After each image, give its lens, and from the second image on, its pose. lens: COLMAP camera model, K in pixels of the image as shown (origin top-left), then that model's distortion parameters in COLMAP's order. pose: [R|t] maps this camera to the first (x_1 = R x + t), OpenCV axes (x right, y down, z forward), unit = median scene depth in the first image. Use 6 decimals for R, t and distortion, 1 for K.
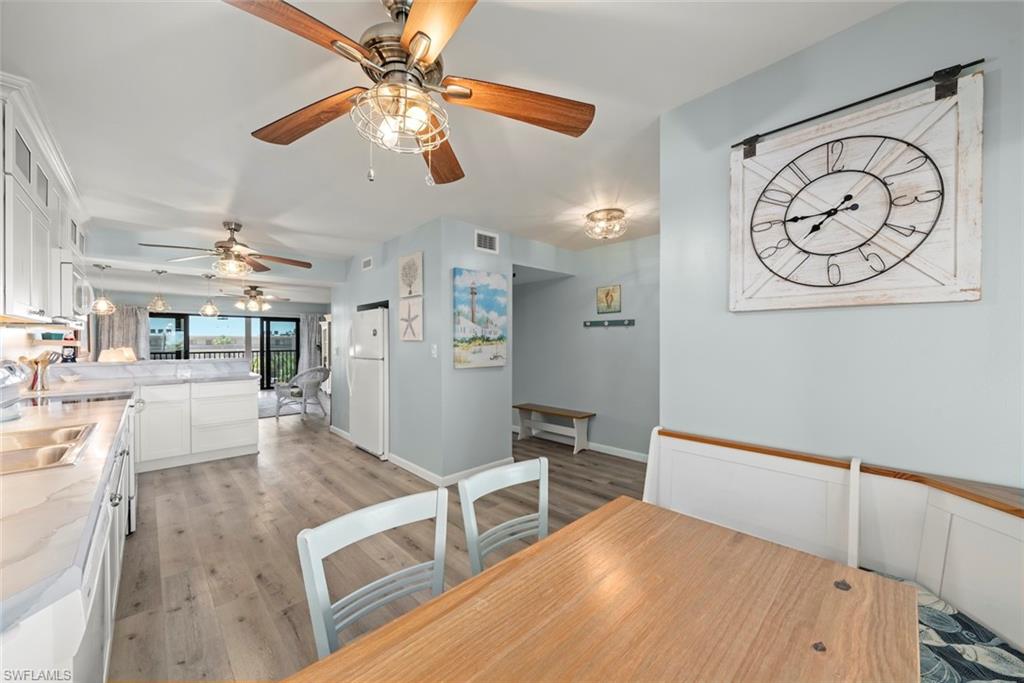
lens RADIAL K [[382.5, 0, 515.0], [0, 382.5, 344.4], [0, 0, 1]] dist [-0.000809, -0.000056]
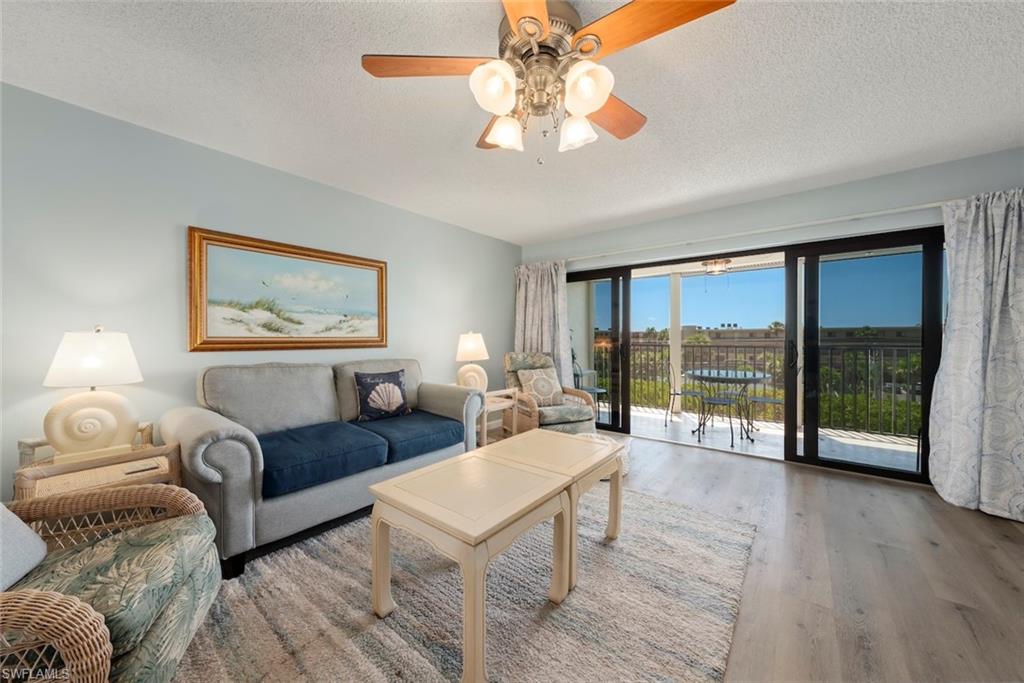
lens RADIAL K [[364.6, 0, 520.7], [0, 364.6, 337.3], [0, 0, 1]] dist [0.000410, 0.000152]
pose [[0.133515, 0.004450, -0.991037, -0.987183], [-0.005785, 0.999976, 0.003711, 0.021601], [0.991030, 0.005238, 0.133537, 1.906007]]
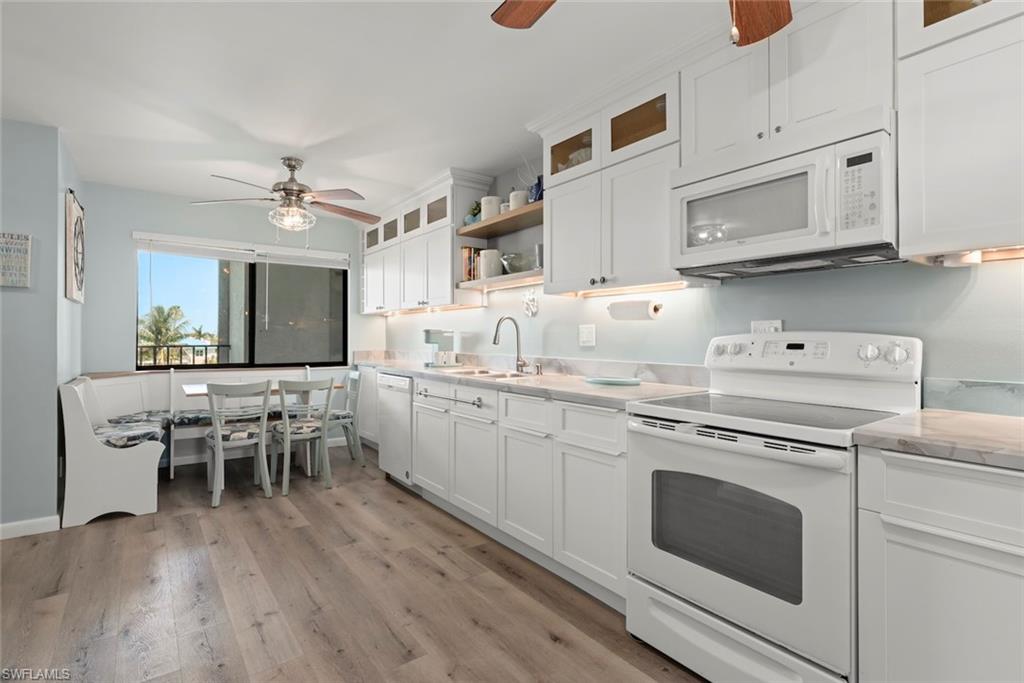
lens RADIAL K [[489.6, 0, 518.7], [0, 489.6, 335.5], [0, 0, 1]] dist [0.002163, -0.000011]
pose [[-0.993346, 0.002458, 0.115146, -0.621890], [0.002836, 0.999991, 0.003118, 0.027034], [-0.115137, 0.003424, -0.993344, 1.186269]]
